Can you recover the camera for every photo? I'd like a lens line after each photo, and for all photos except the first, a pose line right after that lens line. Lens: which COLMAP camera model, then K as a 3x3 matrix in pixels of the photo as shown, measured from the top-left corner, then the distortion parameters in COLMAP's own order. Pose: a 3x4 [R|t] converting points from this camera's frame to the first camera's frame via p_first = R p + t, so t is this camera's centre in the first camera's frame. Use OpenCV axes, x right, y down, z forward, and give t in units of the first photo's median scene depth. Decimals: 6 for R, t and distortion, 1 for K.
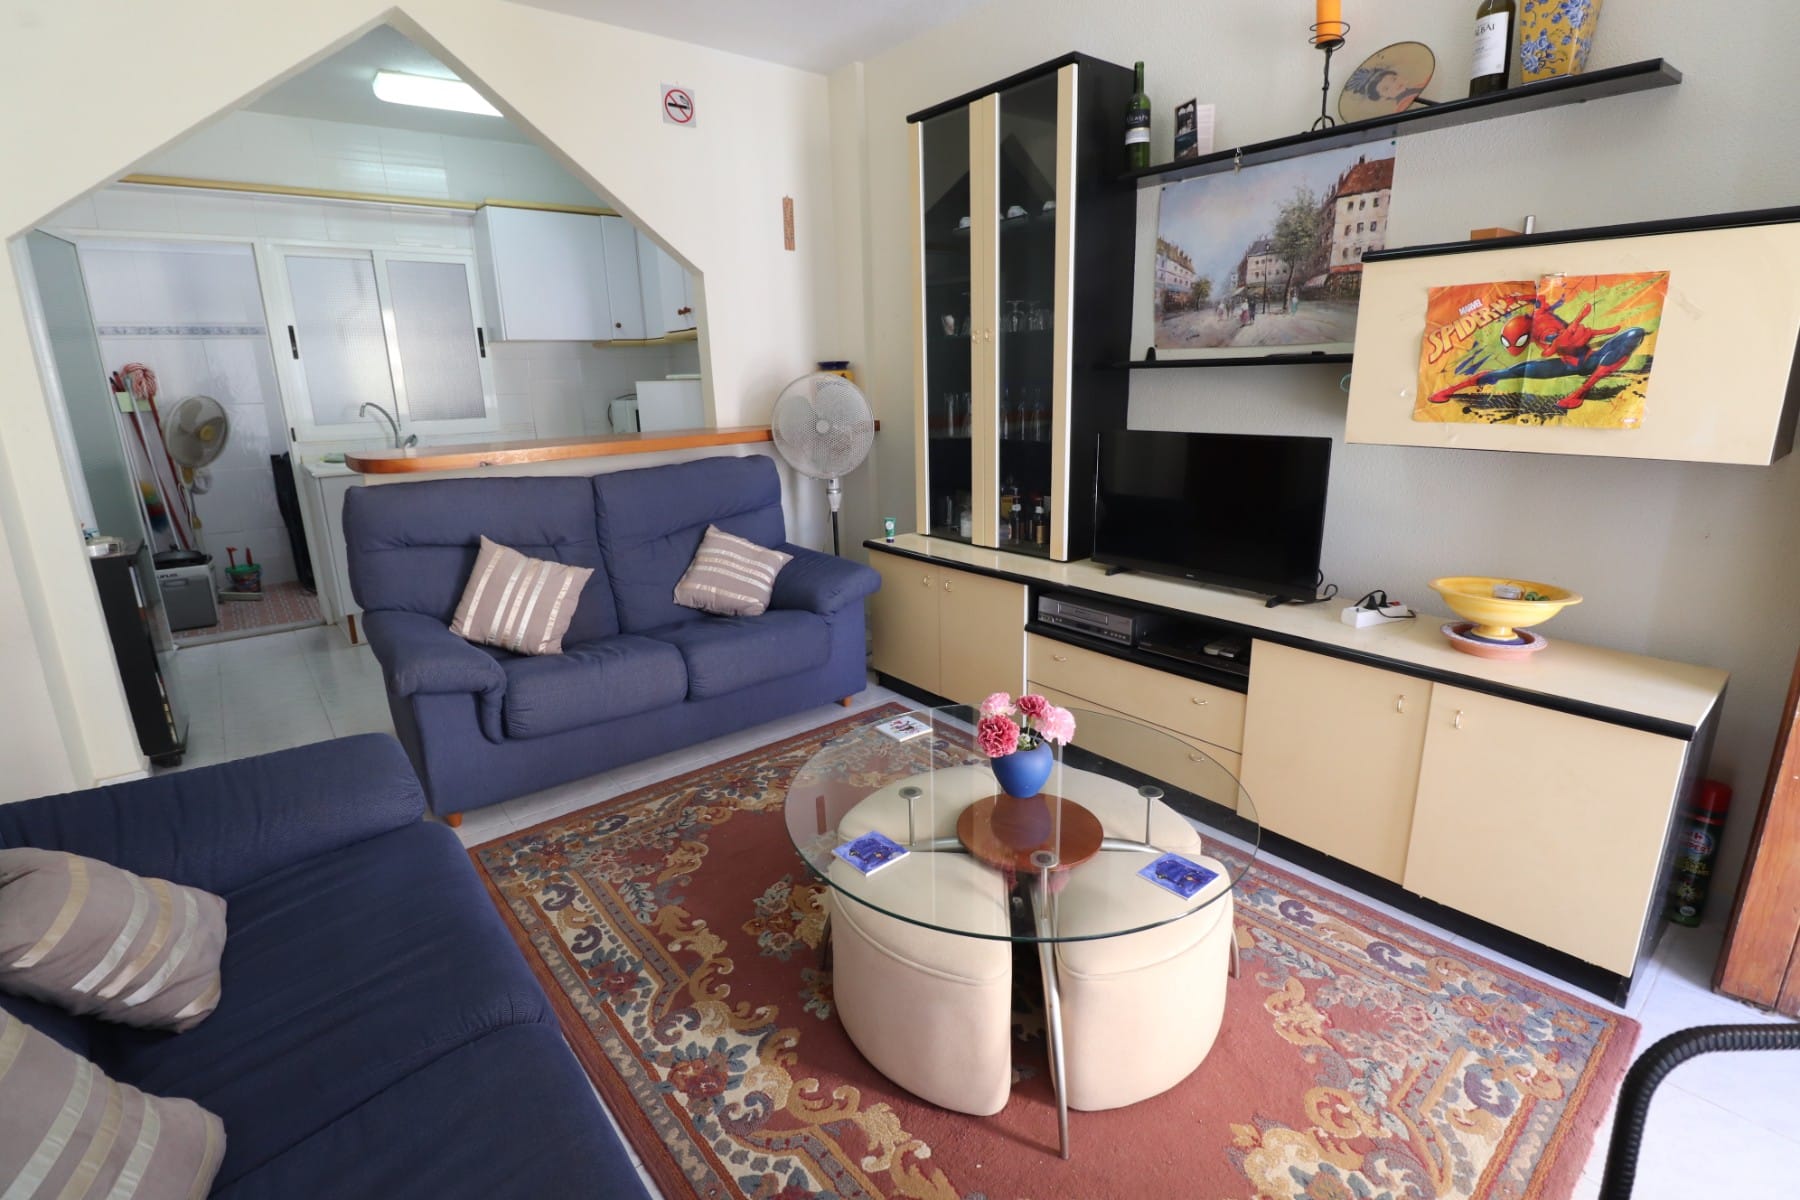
lens RADIAL K [[835.6, 0, 902.9], [0, 835.6, 594.2], [0, 0, 1]] dist [-0.013439, -0.004522]
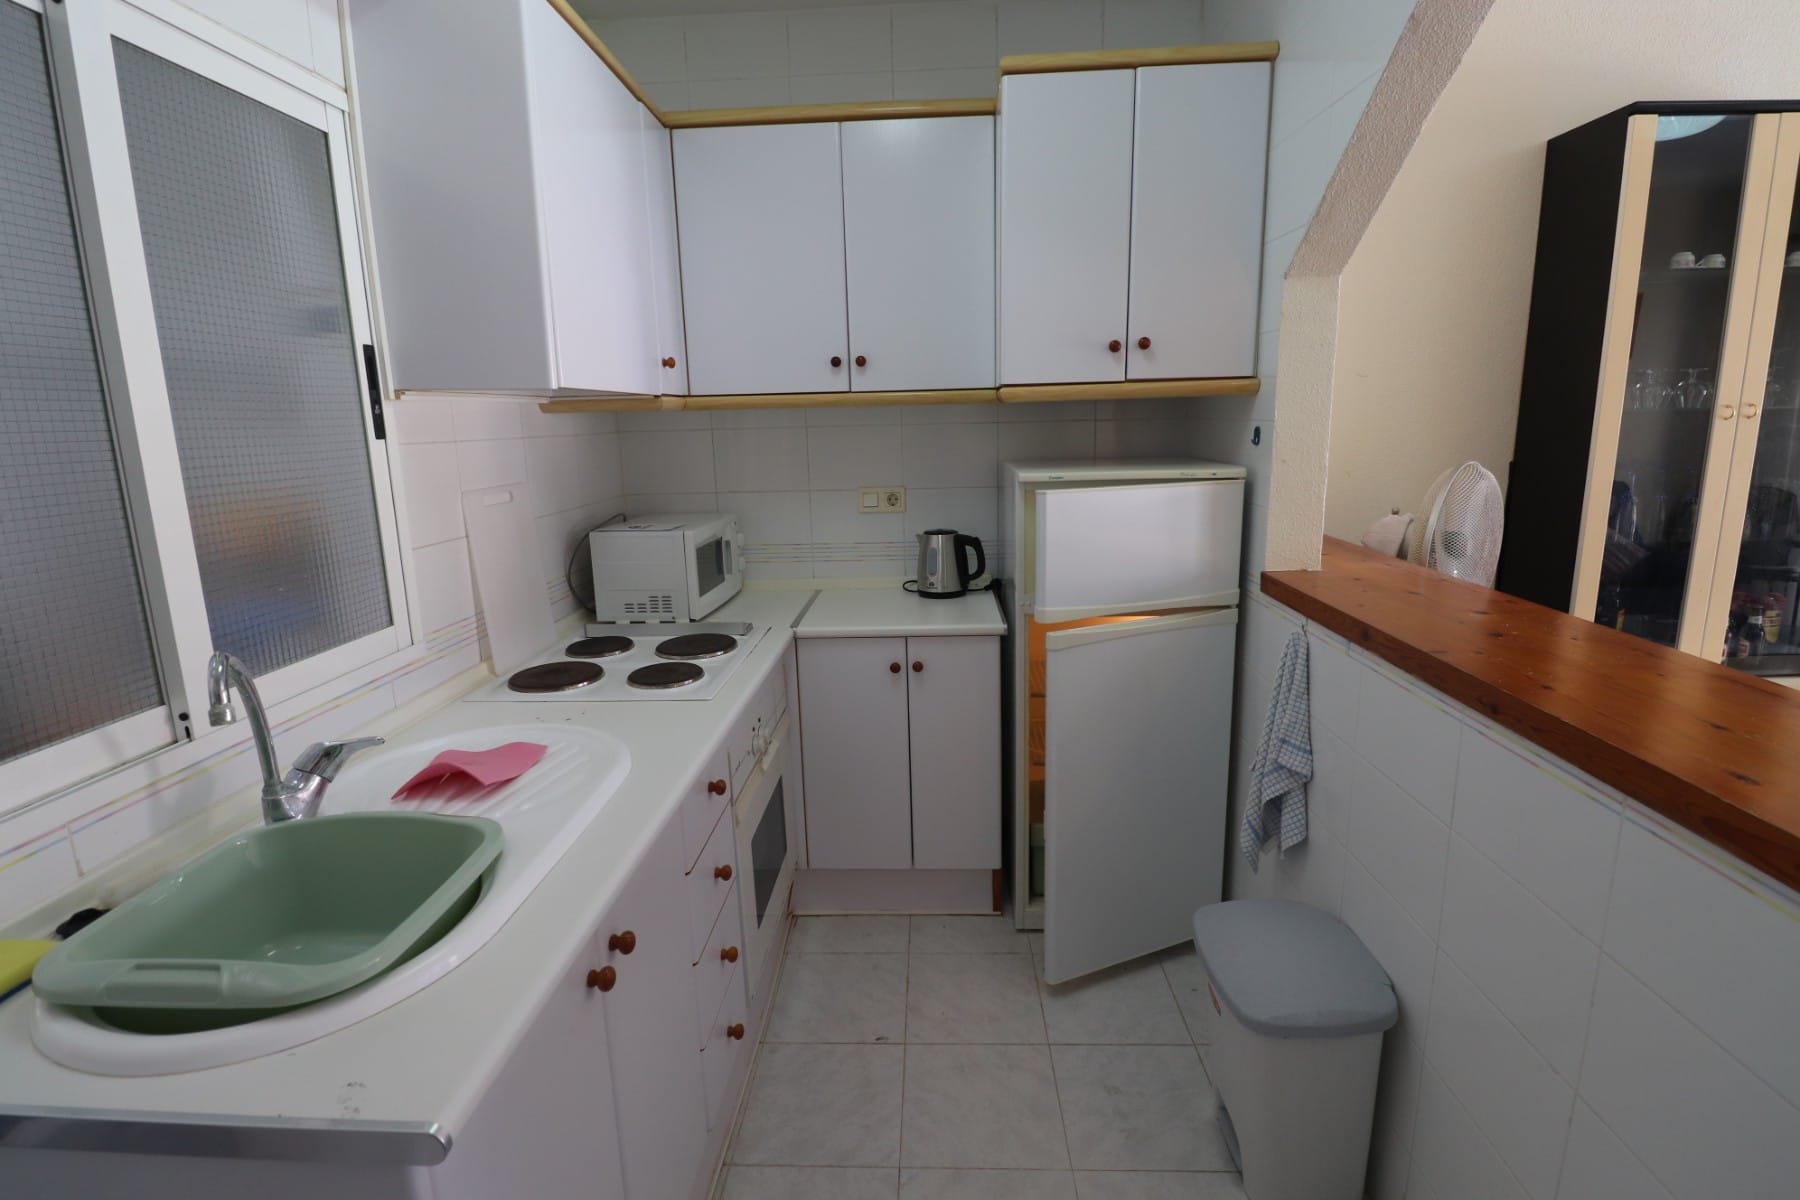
lens RADIAL K [[835.6, 0, 902.0], [0, 835.6, 595.4], [0, 0, 1]] dist [-0.013439, -0.004522]
pose [[0.661069, -0.149030, 0.735376, -1.029403], [0.200635, 0.979498, 0.018142, -0.322793], [-0.723003, 0.135549, 0.677416, 1.091880]]
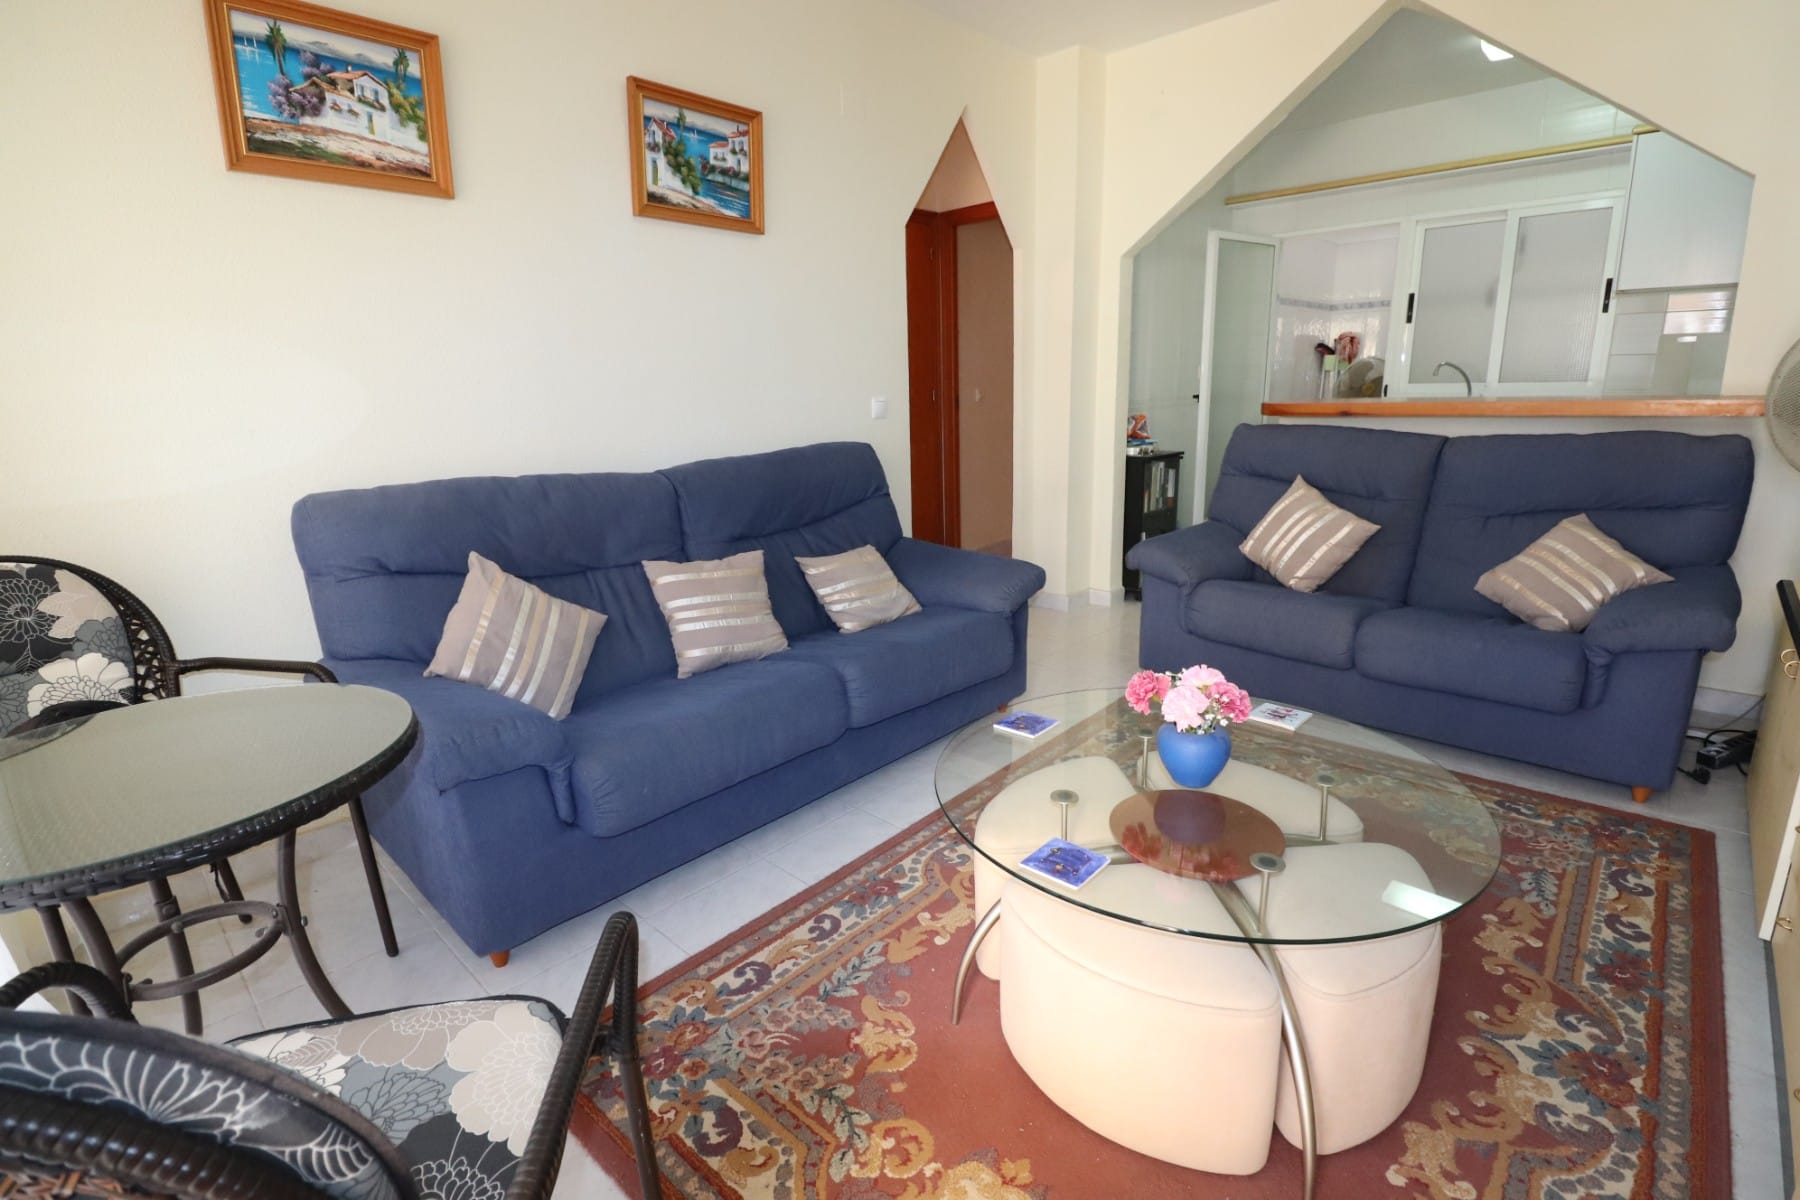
lens RADIAL K [[835.6, 0, 898.0], [0, 835.6, 595.7], [0, 0, 1]] dist [-0.013439, -0.004522]
pose [[0.125902, 0.260516, -0.957225, 0.531567], [-0.229224, 0.946431, 0.227429, -0.046463], [0.965197, 0.190785, 0.178874, 0.298794]]
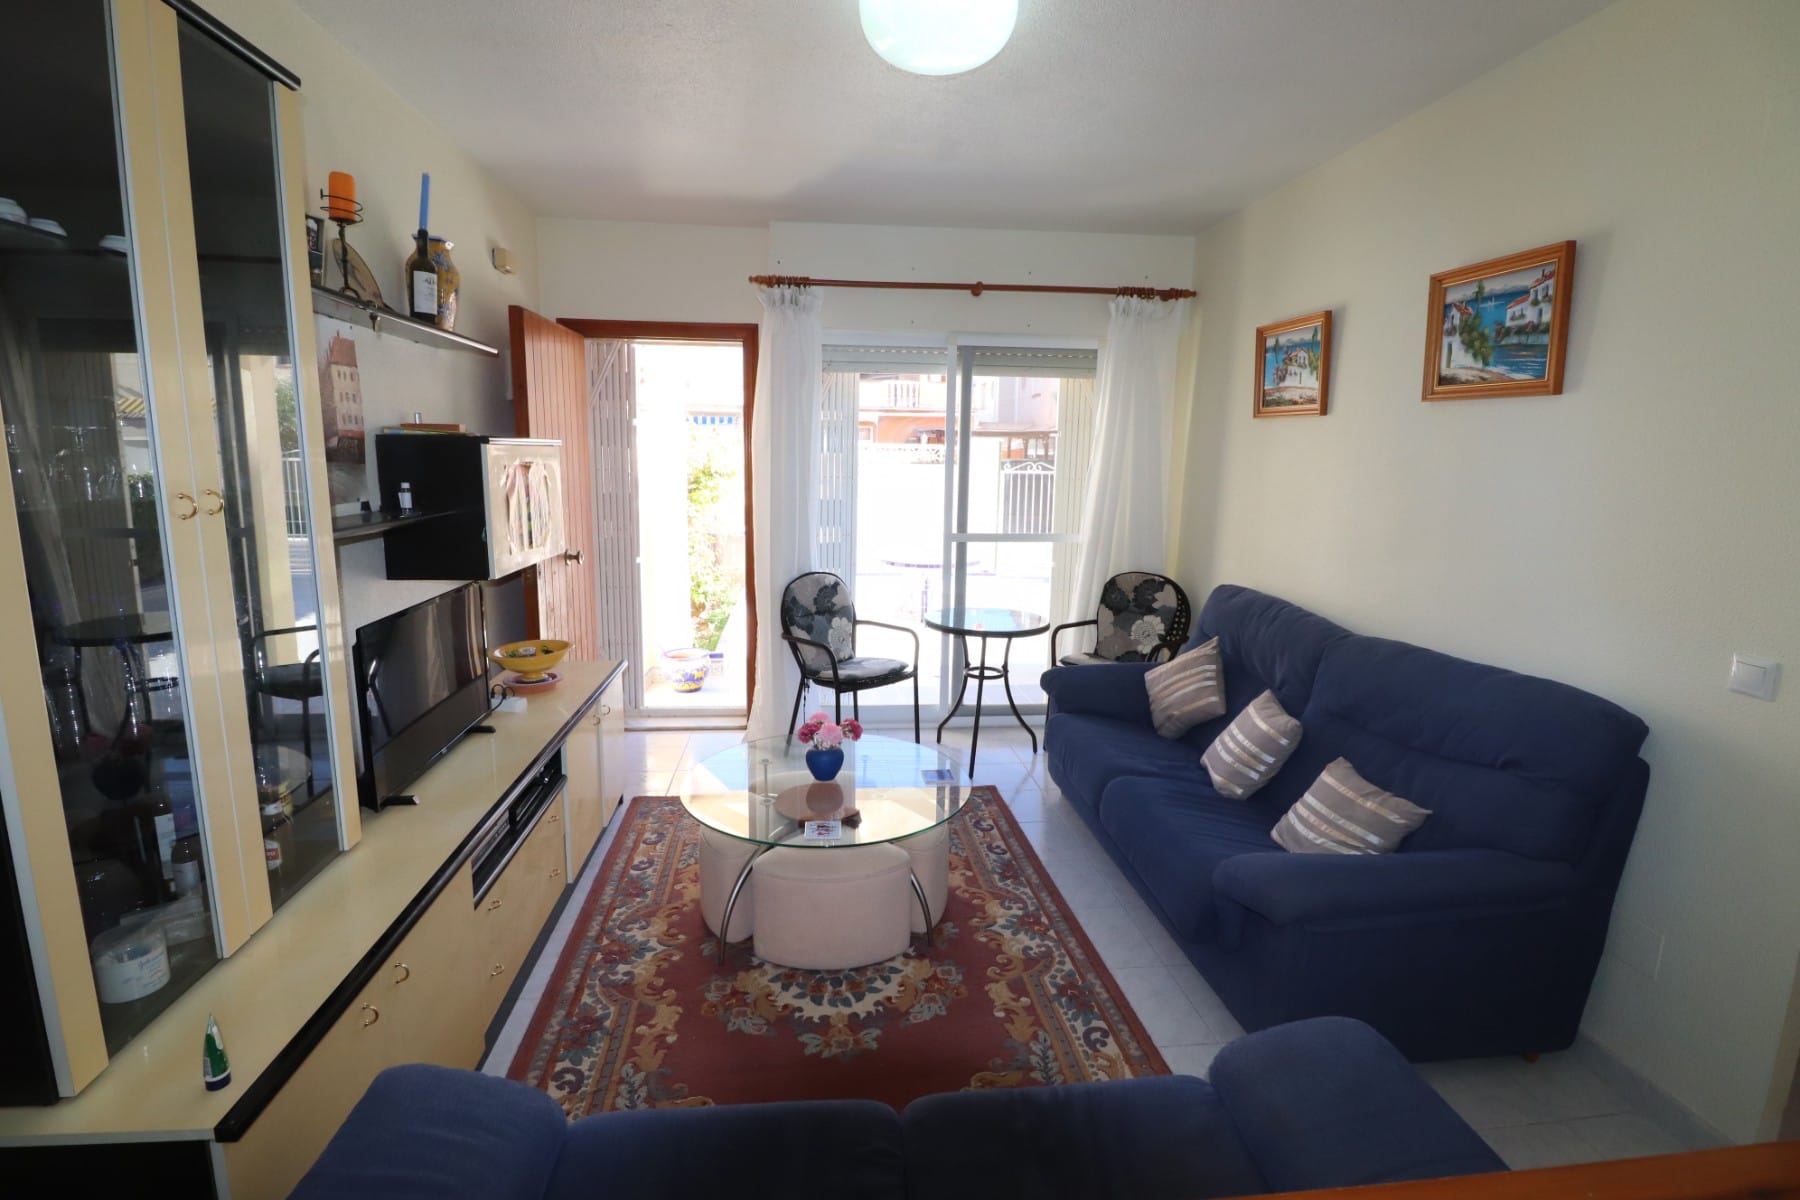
lens RADIAL K [[835.6, 0, 895.1], [0, 835.6, 595.2], [0, 0, 1]] dist [-0.013439, -0.004522]
pose [[-0.836677, -0.079375, 0.541914, -0.480512], [0.144924, 0.922090, 0.358812, -0.380030], [-0.528175, 0.378747, -0.759989, 1.192787]]
